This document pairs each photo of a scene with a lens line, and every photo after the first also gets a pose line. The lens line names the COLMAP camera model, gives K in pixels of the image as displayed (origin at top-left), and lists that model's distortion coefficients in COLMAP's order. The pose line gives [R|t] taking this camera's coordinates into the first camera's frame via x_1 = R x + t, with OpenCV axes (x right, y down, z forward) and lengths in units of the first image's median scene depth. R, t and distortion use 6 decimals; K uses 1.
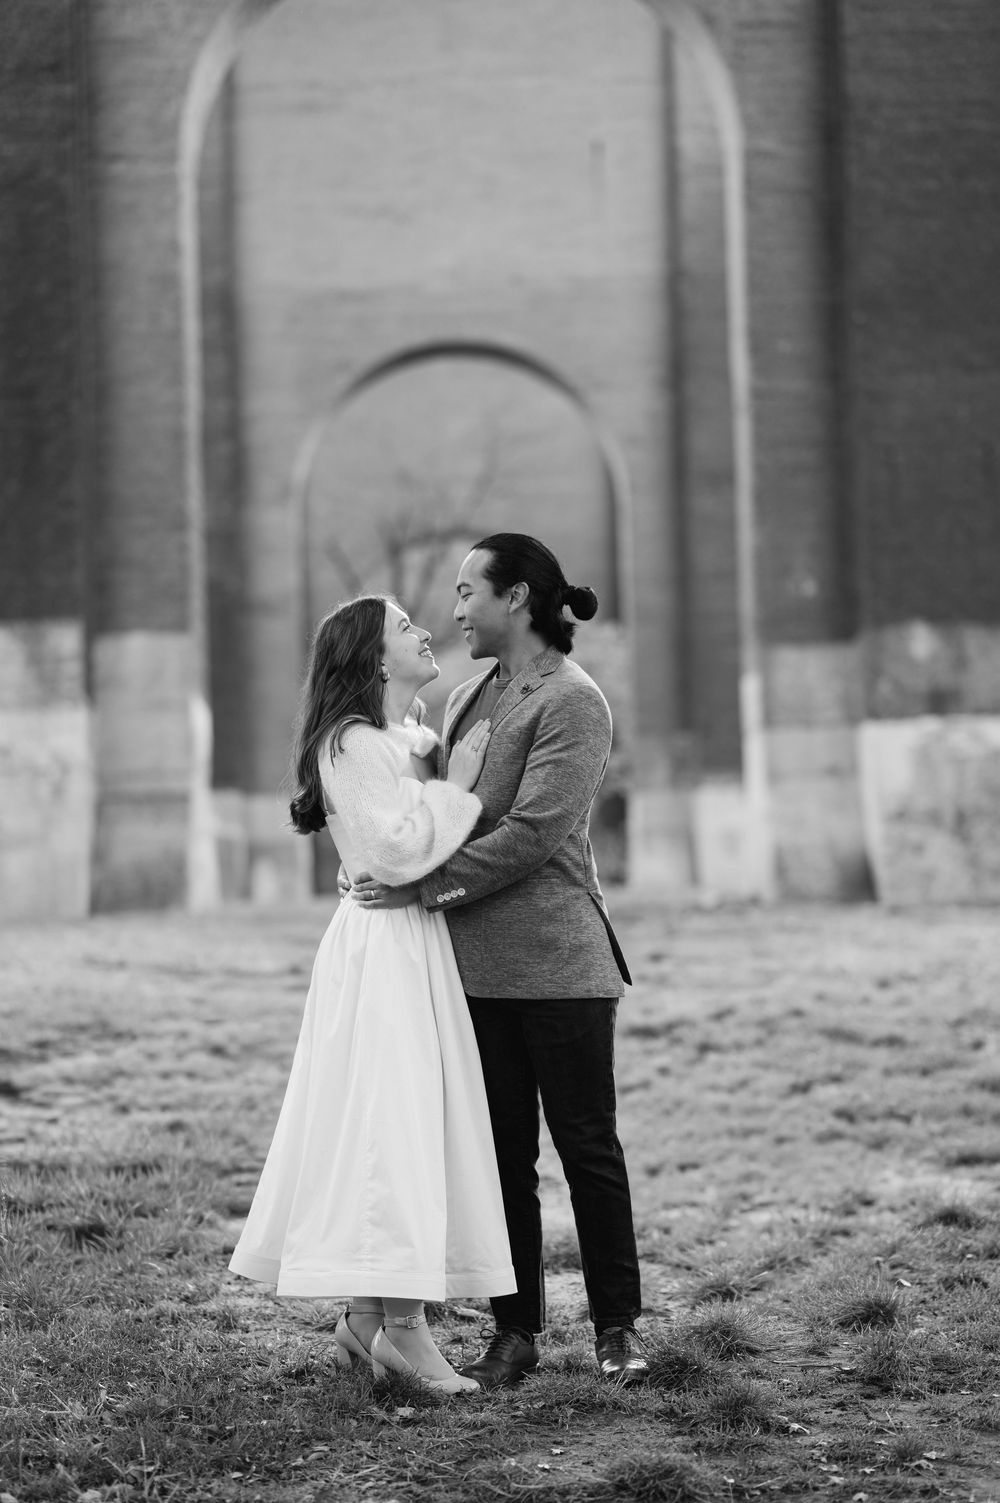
lens RADIAL K [[3714.6, 0, 500.6], [0, 3714.6, 752.3], [0, 0, 1]] dist [-0.192290, 0.000000]
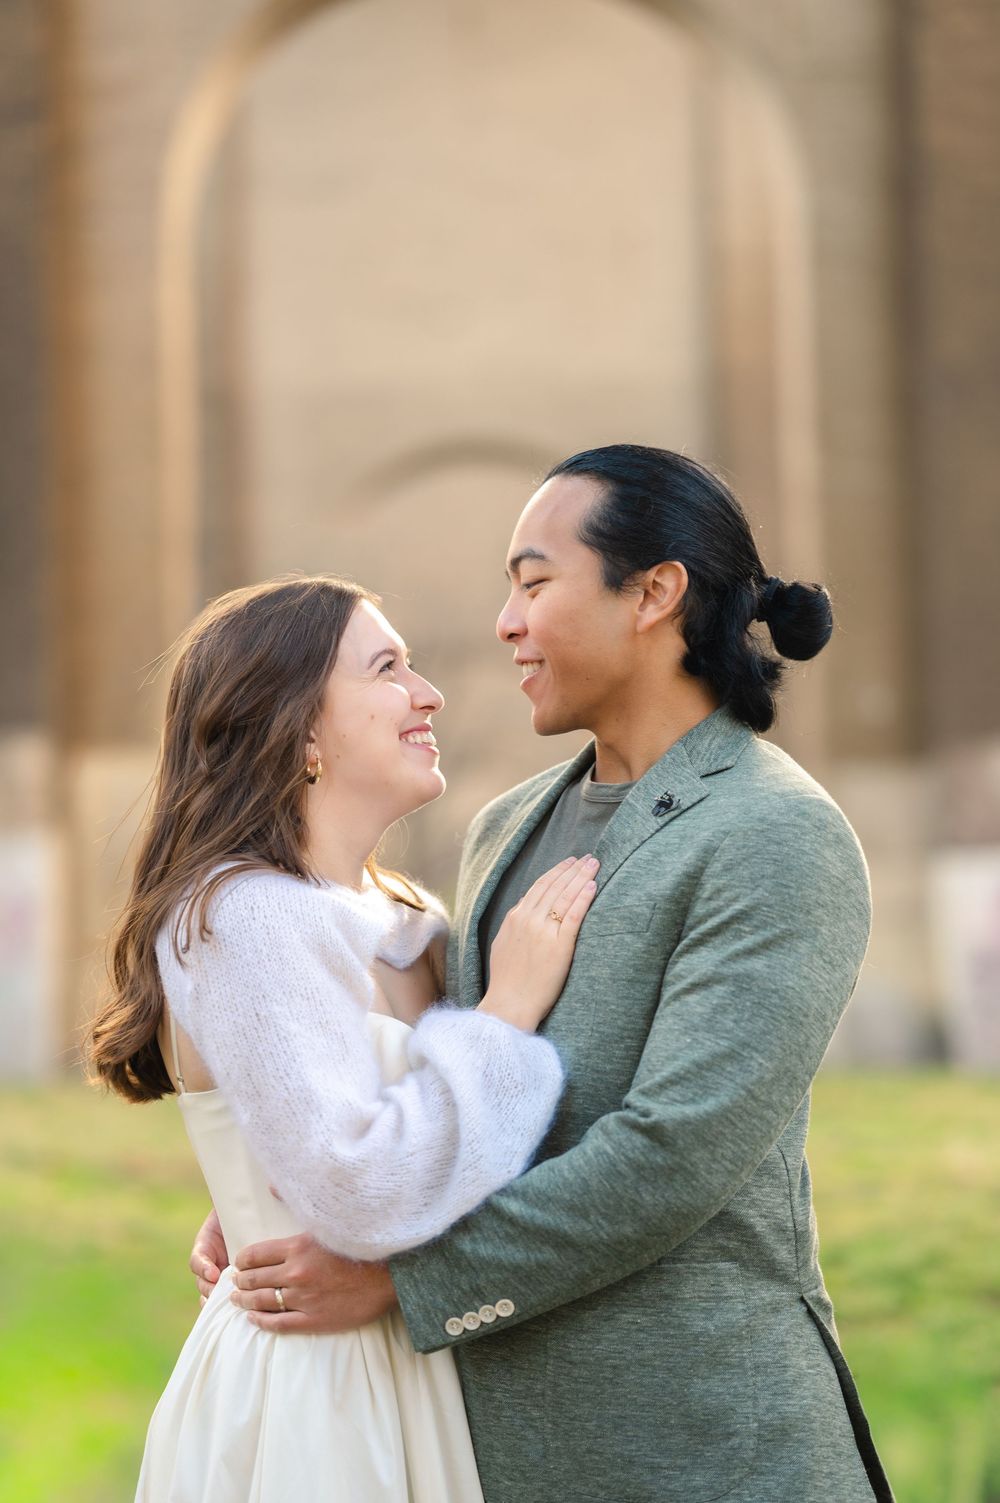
lens RADIAL K [[3714.6, 0, 499.4], [0, 3714.6, 751.9], [0, 0, 1]] dist [-0.192290, 0.000000]
pose [[0.999264, 0.038228, 0.003213, -0.014159], [-0.038088, 0.998624, -0.036053, -0.007086], [-0.004587, 0.035904, 0.999345, 0.579043]]
